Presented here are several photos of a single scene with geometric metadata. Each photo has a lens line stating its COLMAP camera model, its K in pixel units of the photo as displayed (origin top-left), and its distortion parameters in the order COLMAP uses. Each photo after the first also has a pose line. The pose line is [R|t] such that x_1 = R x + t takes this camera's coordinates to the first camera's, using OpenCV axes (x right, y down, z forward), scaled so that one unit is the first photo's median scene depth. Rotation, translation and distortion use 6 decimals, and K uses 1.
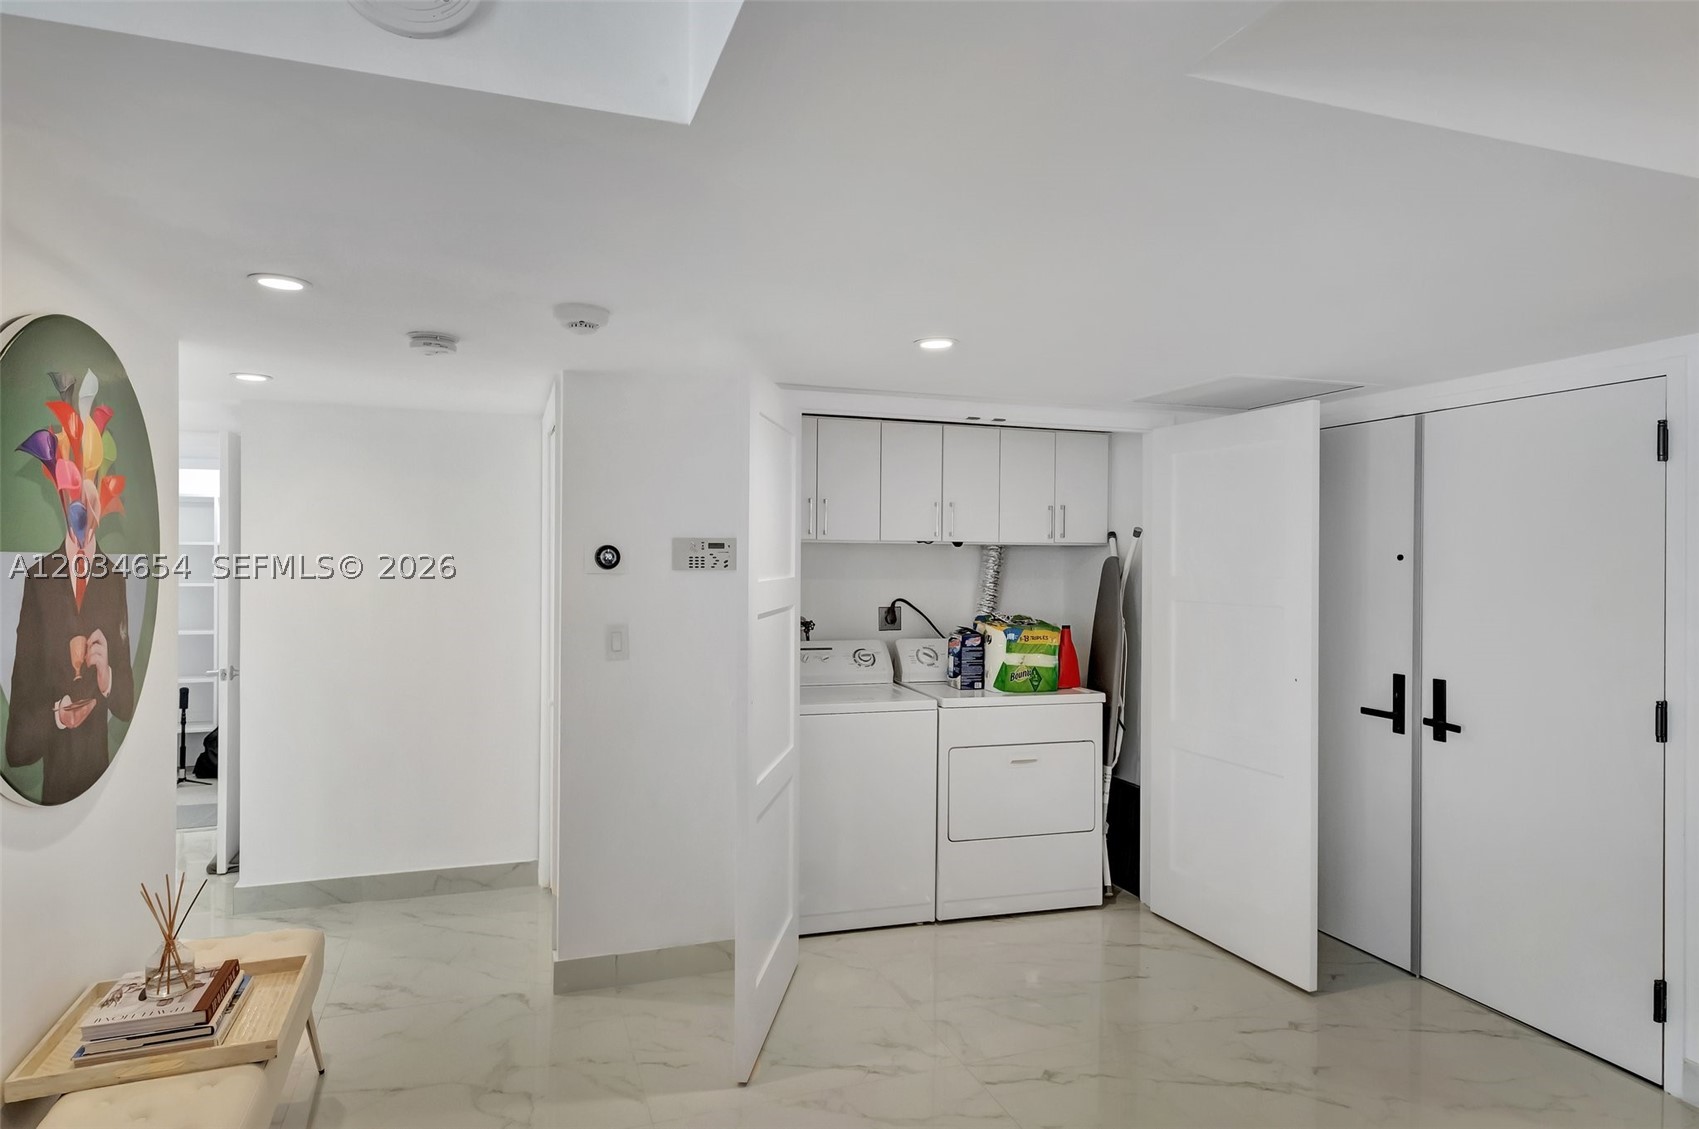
lens RADIAL K [[952.5, 0, 847.9], [0, 952.5, 558.7], [0, 0, 1]] dist [-0.001014, 0.000741]
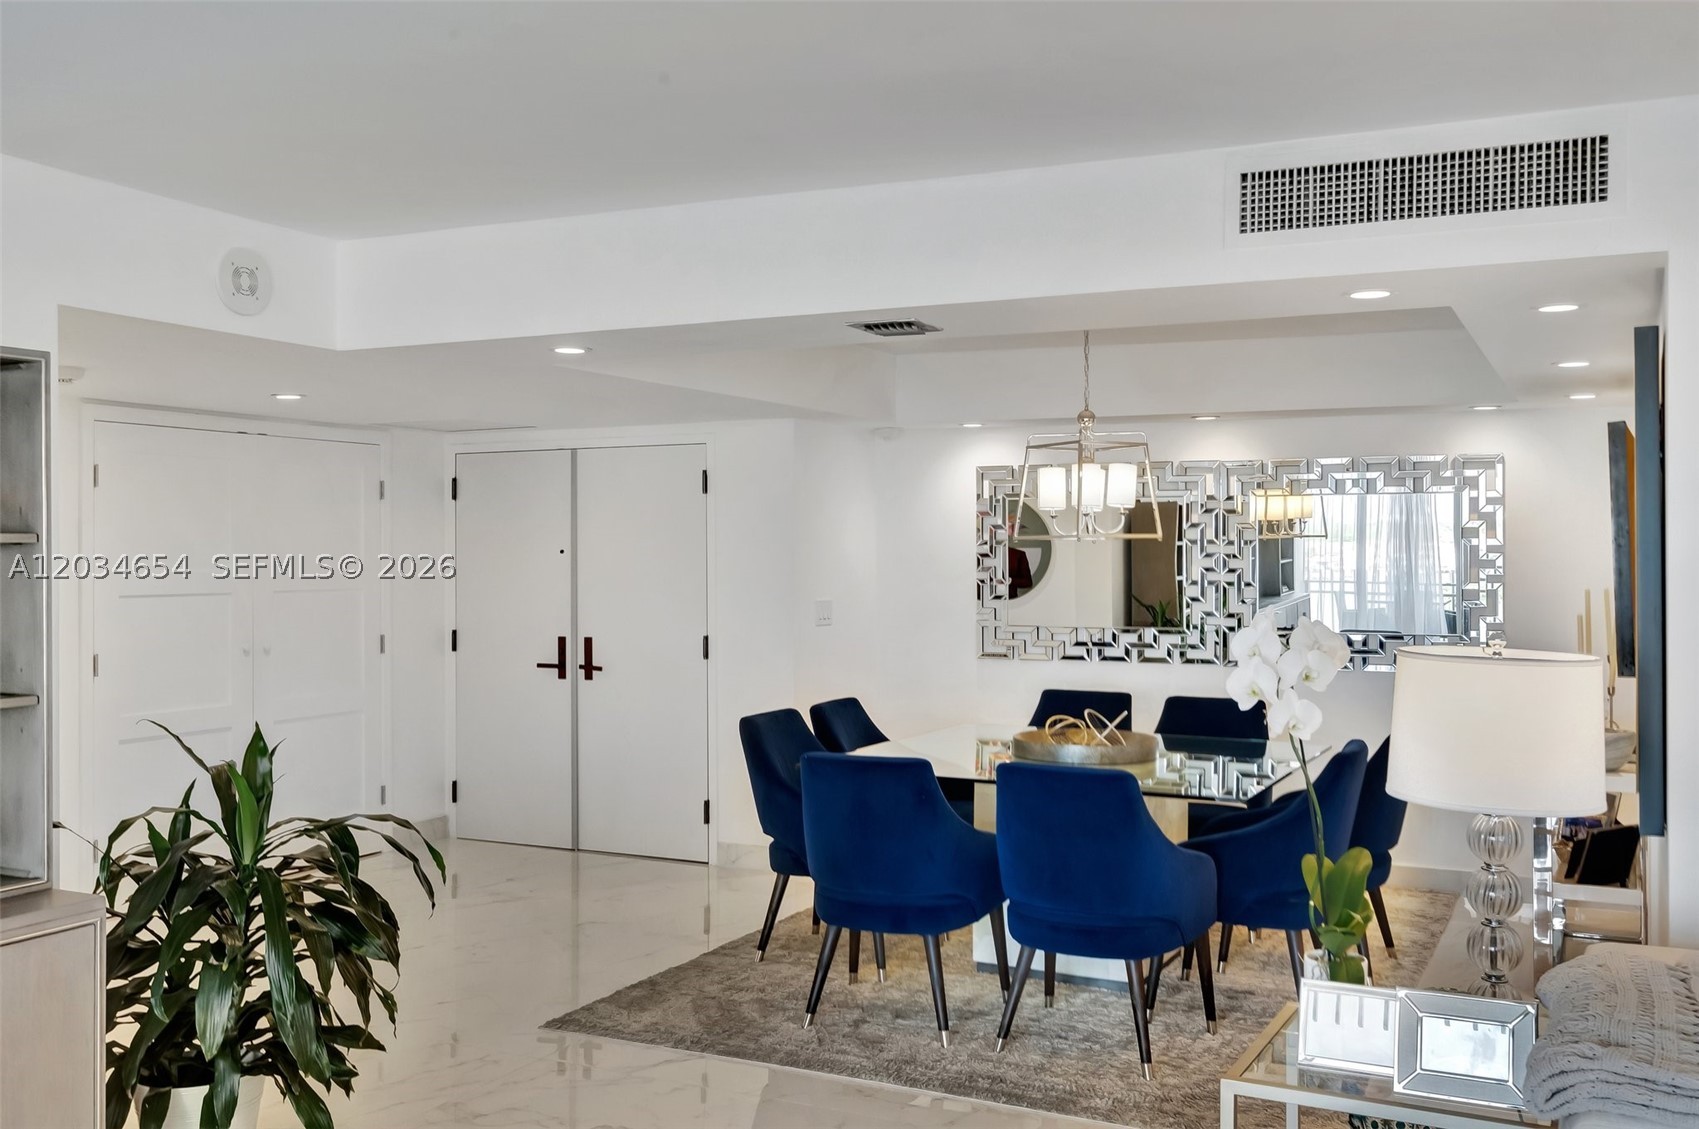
lens RADIAL K [[1579.5, 0, 849.5], [0, 1579.5, 564.5], [0, 0, 1]] dist [-0.241803, -0.000144]
pose [[0.706346, -0.006313, 0.707839, -0.940819], [0.005188, 0.999980, 0.003741, 0.014627], [-0.707848, 0.001030, 0.706364, -1.152727]]
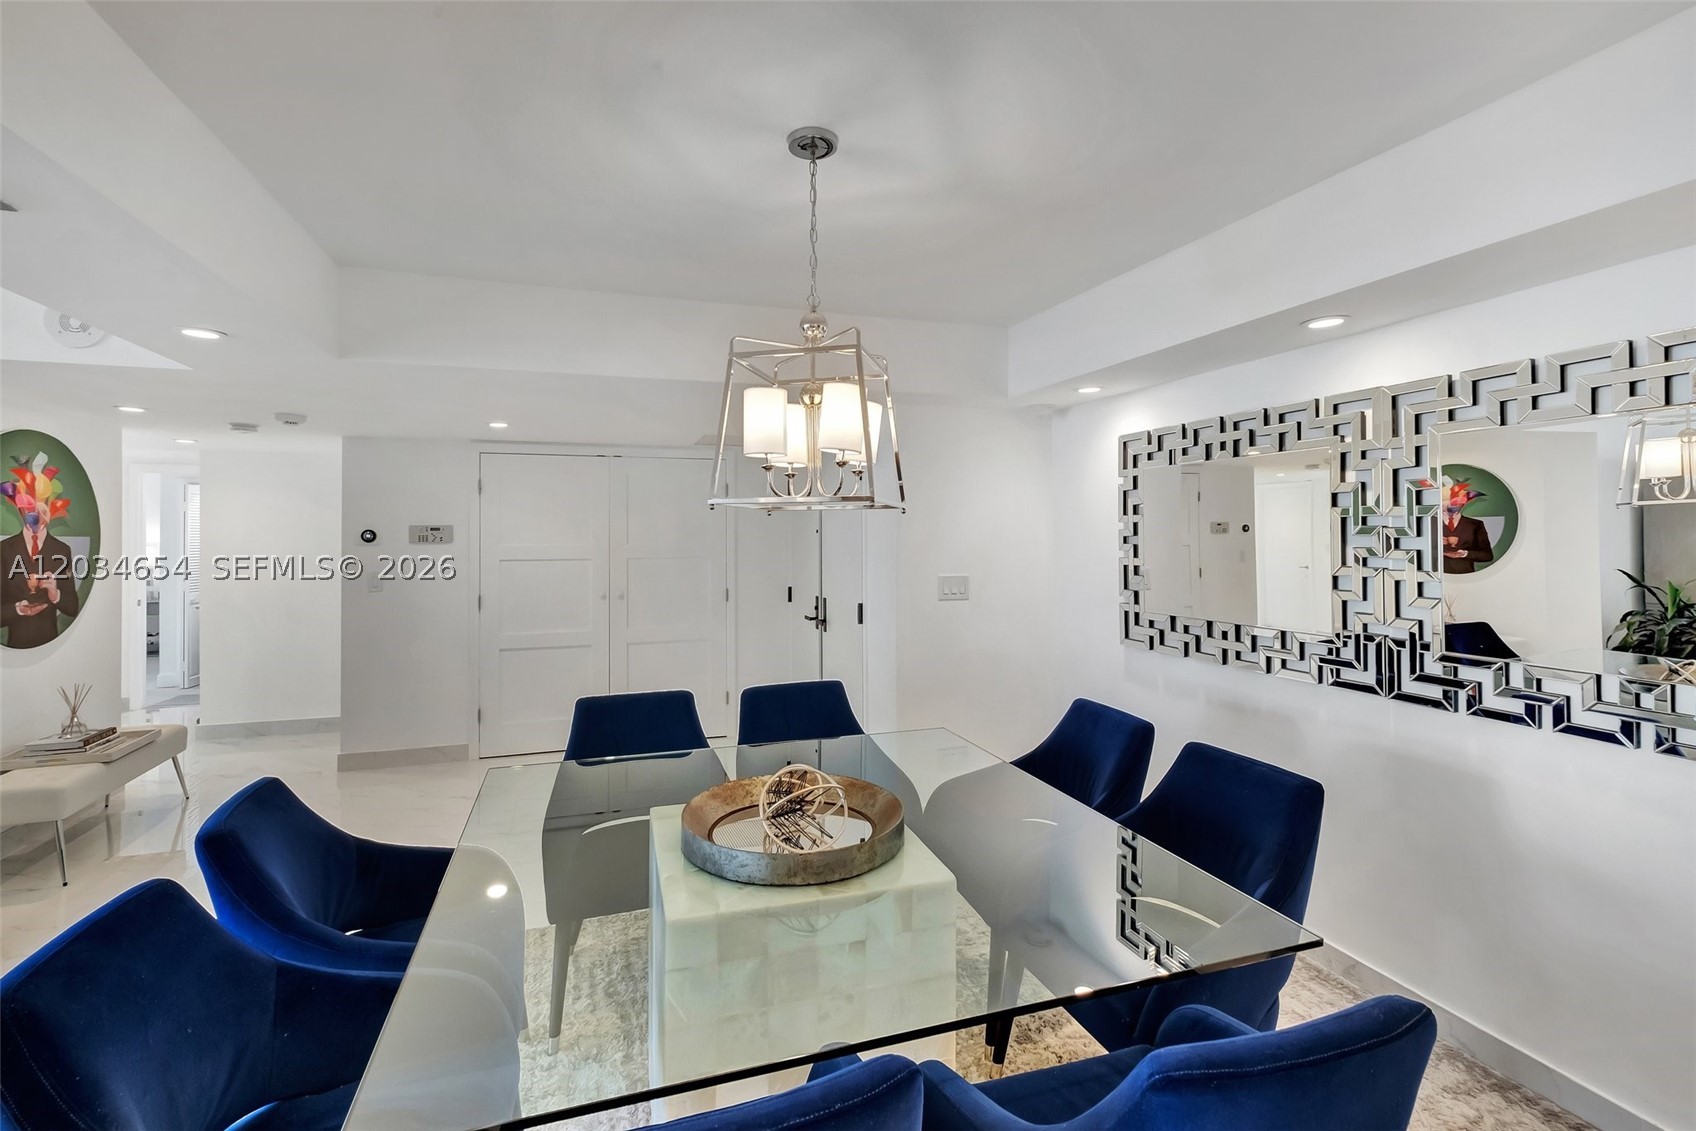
lens RADIAL K [[755.8, 0, 850.3], [0, 755.8, 530.0], [0, 0, 1]] dist [0.001665, -0.000532]
pose [[0.999620, -0.011961, -0.024848, 0.876974], [0.011657, 0.999856, -0.012357, 0.018723], [0.024992, 0.012062, 0.999615, -0.546605]]
